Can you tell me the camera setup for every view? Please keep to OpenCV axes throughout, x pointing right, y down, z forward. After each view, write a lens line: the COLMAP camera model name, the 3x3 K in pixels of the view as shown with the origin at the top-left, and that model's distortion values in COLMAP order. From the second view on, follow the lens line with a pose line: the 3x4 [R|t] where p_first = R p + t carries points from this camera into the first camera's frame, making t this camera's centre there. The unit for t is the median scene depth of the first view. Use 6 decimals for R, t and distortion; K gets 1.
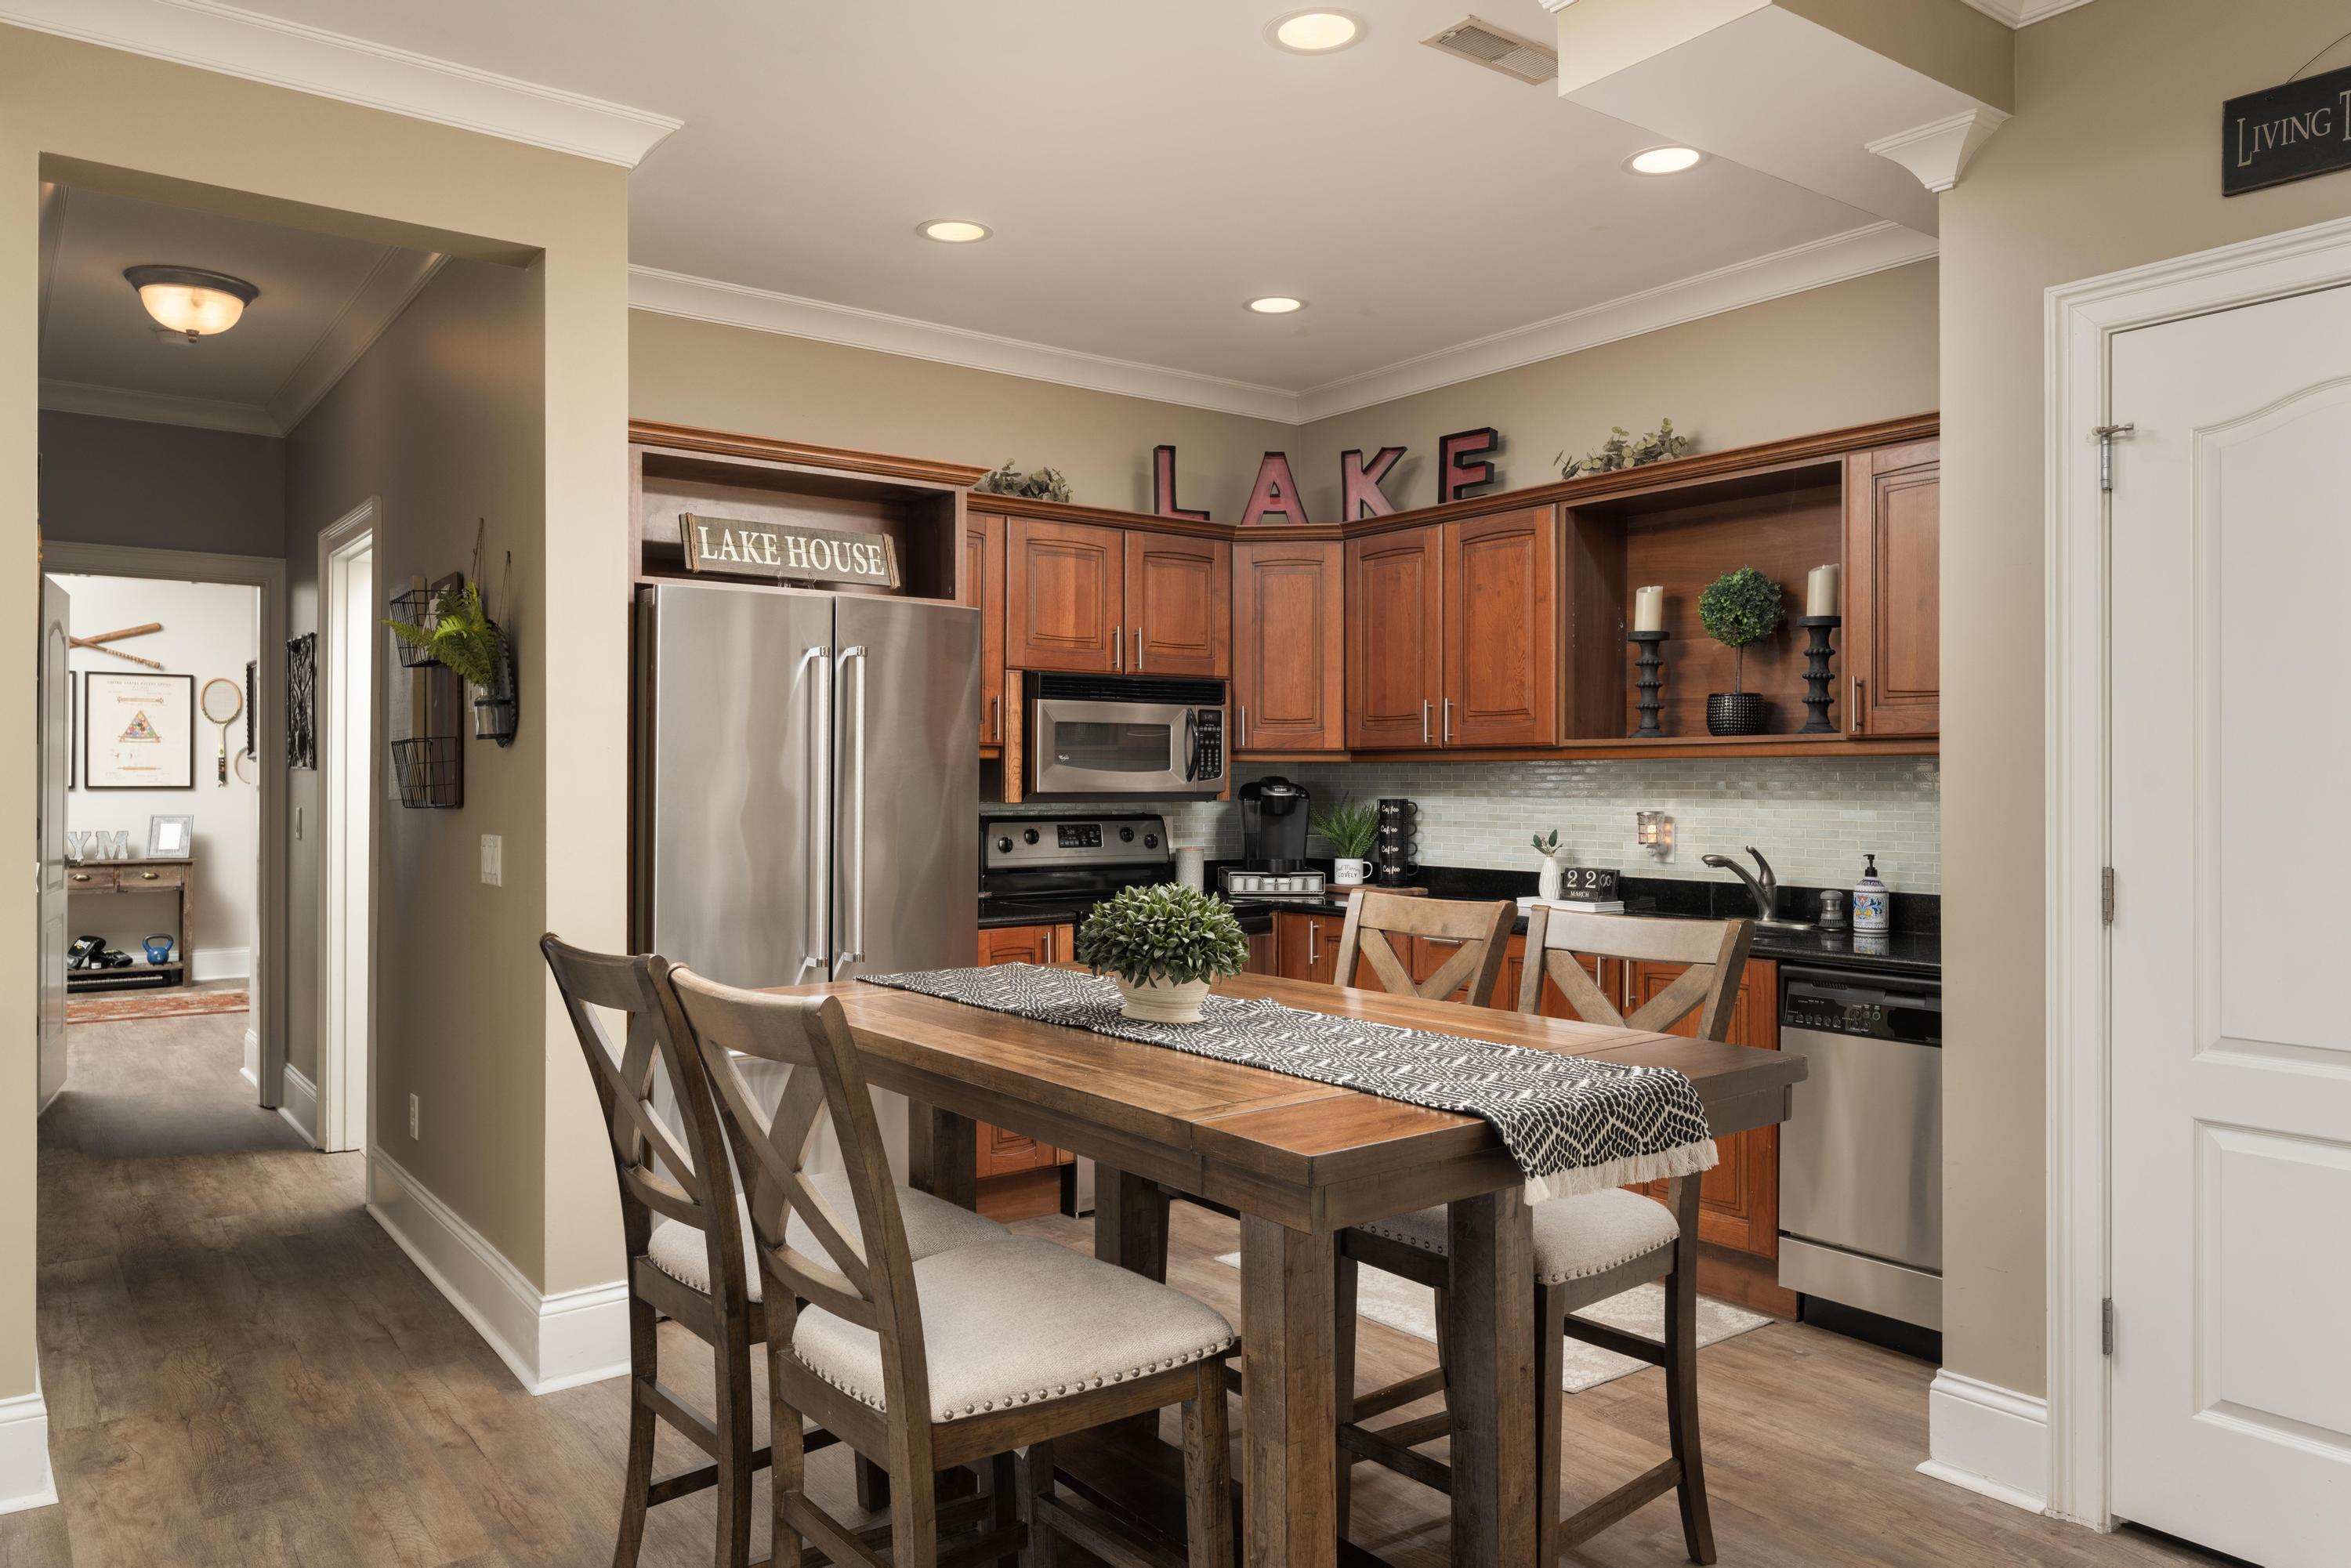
lens RADIAL K [[1559.5, 0, 1170.6], [0, 1559.5, 782.5], [0, 0, 1]] dist [-0.004596, 0.001992]
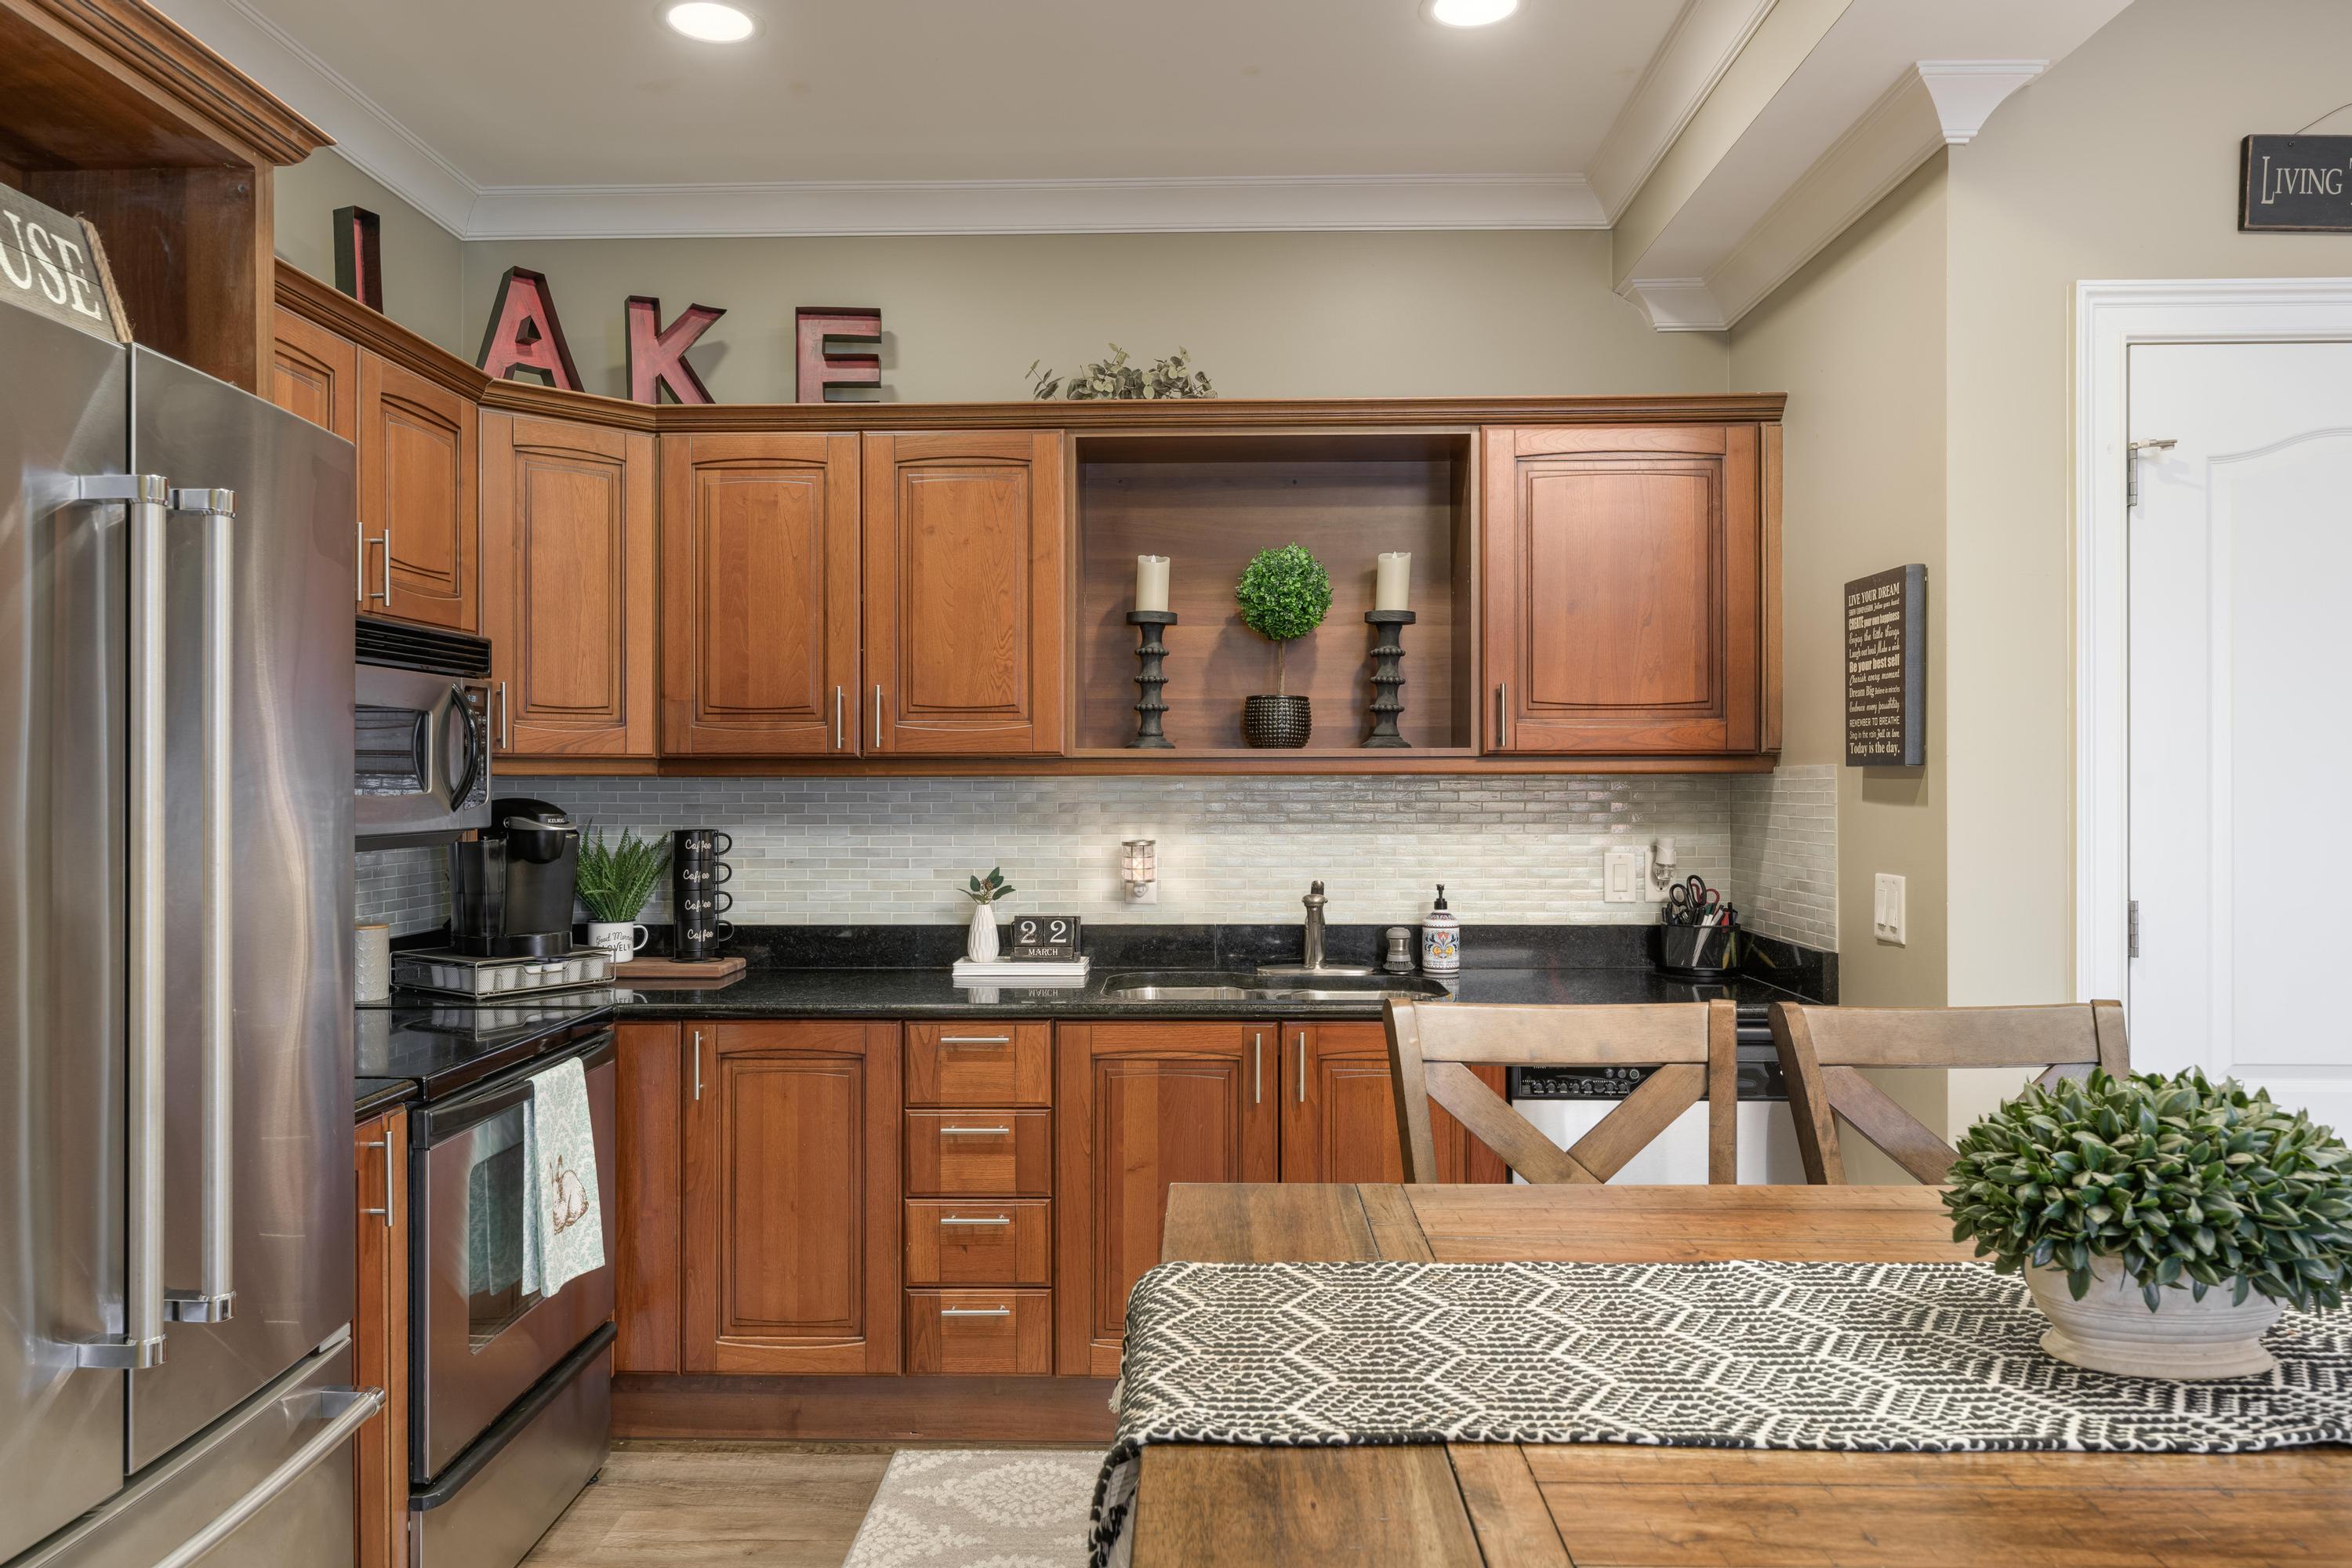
lens RADIAL K [[1560.2, 0, 1173.7], [0, 1560.2, 774.2], [0, 0, 1]] dist [-0.004596, 0.001992]
pose [[0.631418, -0.000608, 0.775442, -0.284499], [0.003359, 0.999992, -0.001951, -0.012892], [-0.775435, 0.003837, 0.631415, 0.473563]]
